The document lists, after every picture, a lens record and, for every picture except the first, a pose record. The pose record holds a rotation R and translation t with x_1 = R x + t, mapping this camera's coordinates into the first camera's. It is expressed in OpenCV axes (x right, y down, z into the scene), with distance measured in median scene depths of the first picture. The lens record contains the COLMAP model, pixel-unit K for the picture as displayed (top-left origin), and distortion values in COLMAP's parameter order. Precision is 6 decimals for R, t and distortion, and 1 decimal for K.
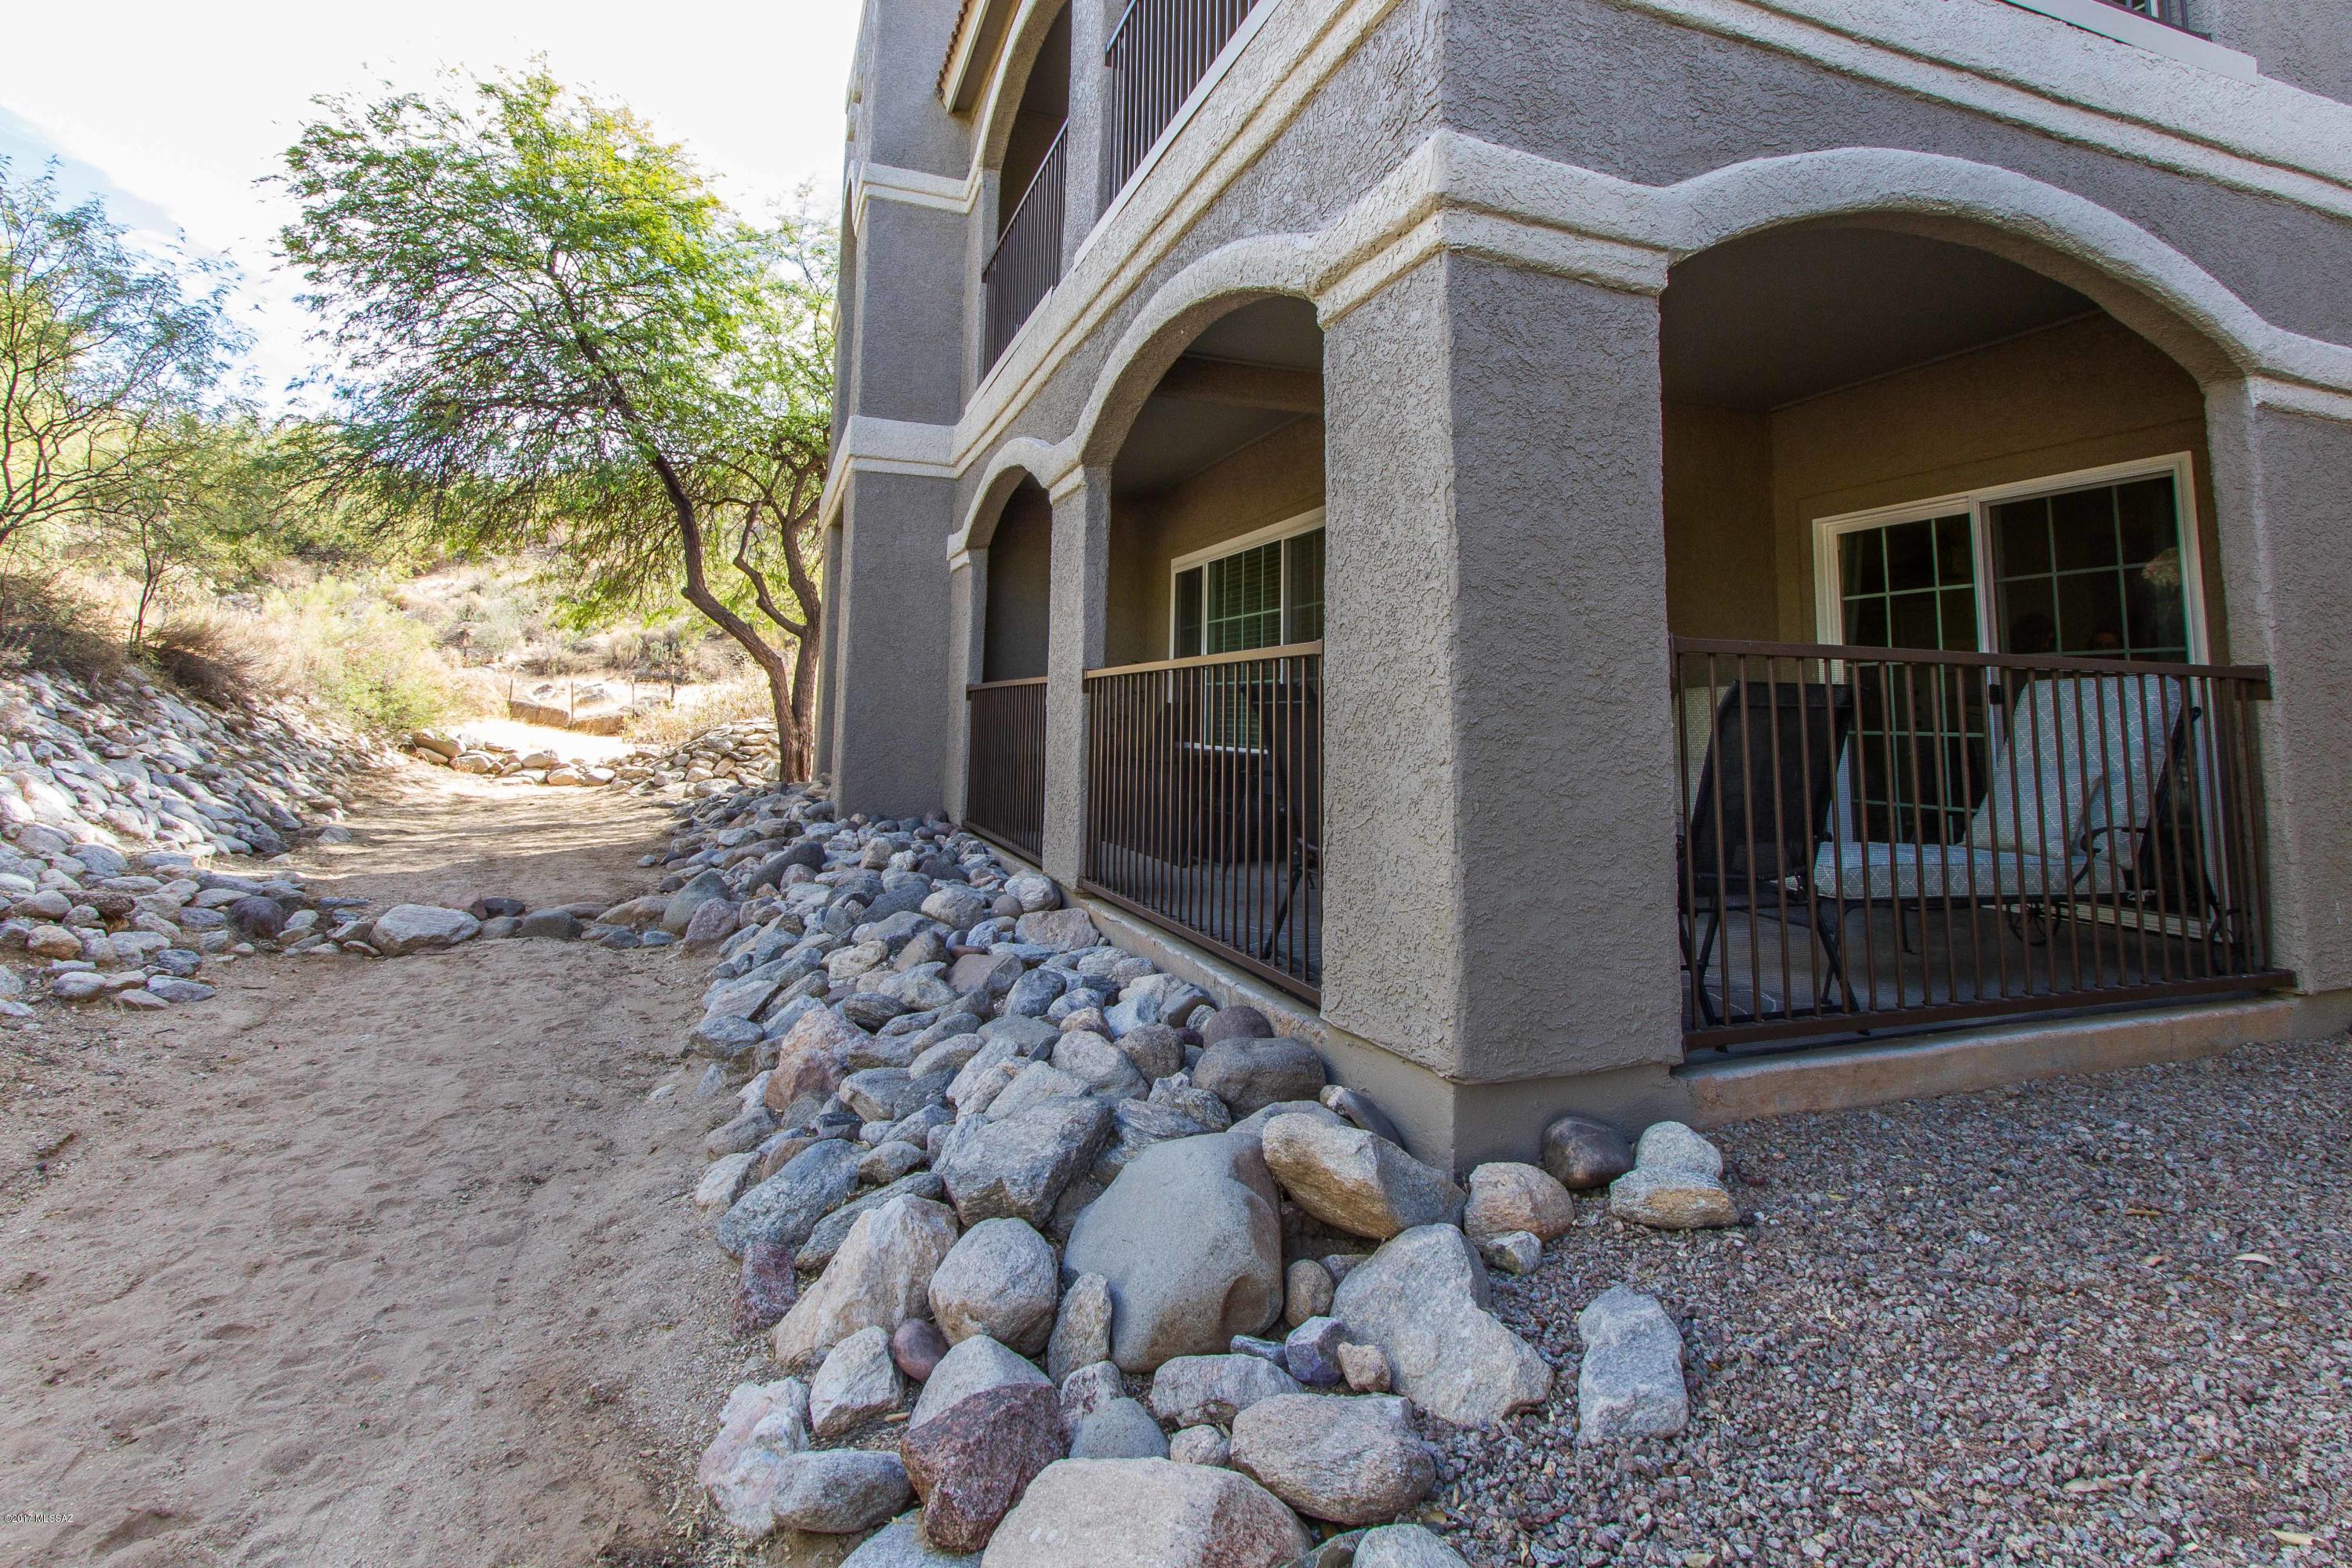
lens RADIAL K [[1115.6, 0, 1179.6], [0, 1115.6, 574.4], [0, 0, 1]] dist [0.003113, 0.000707]
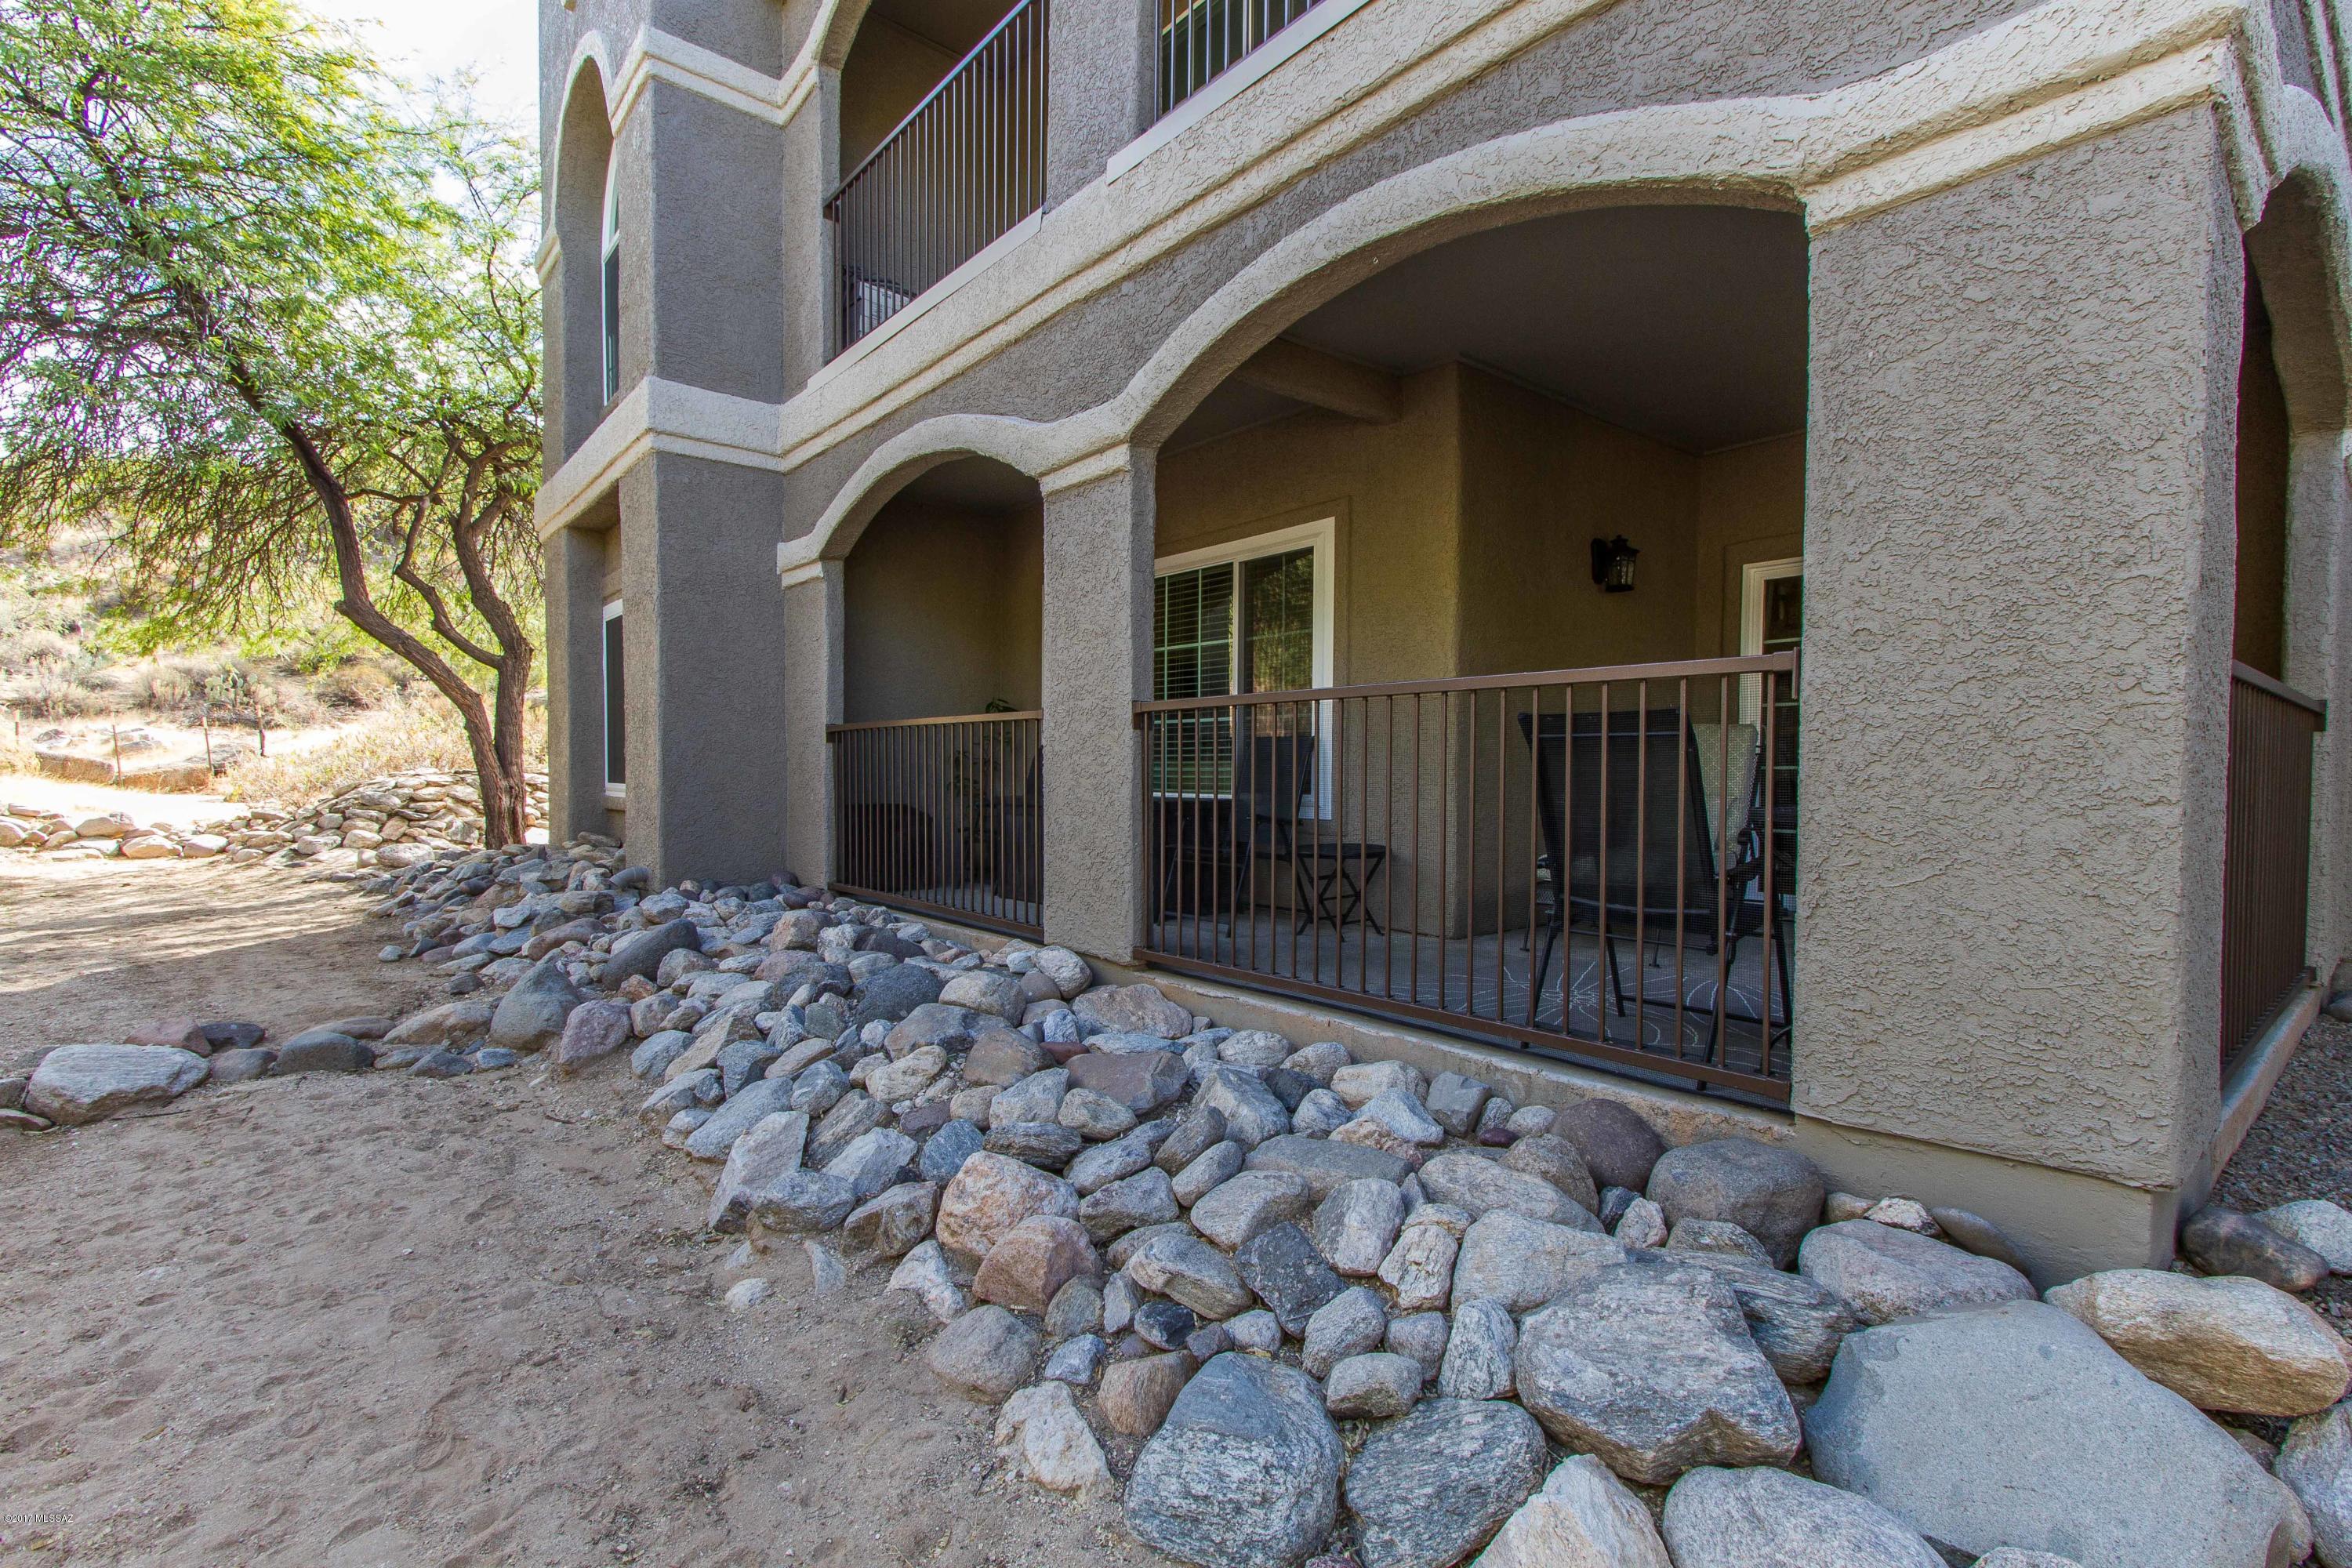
lens RADIAL K [[1073.9, 0, 1176.0], [0, 1073.9, 784.0], [0, 0, 1]] dist [0.001681, -0.000312]
pose [[0.948821, -0.016316, 0.315392, -0.180497], [-0.030137, 0.989429, 0.141852, 0.019445], [-0.314373, -0.144097, 0.938299, 0.143088]]
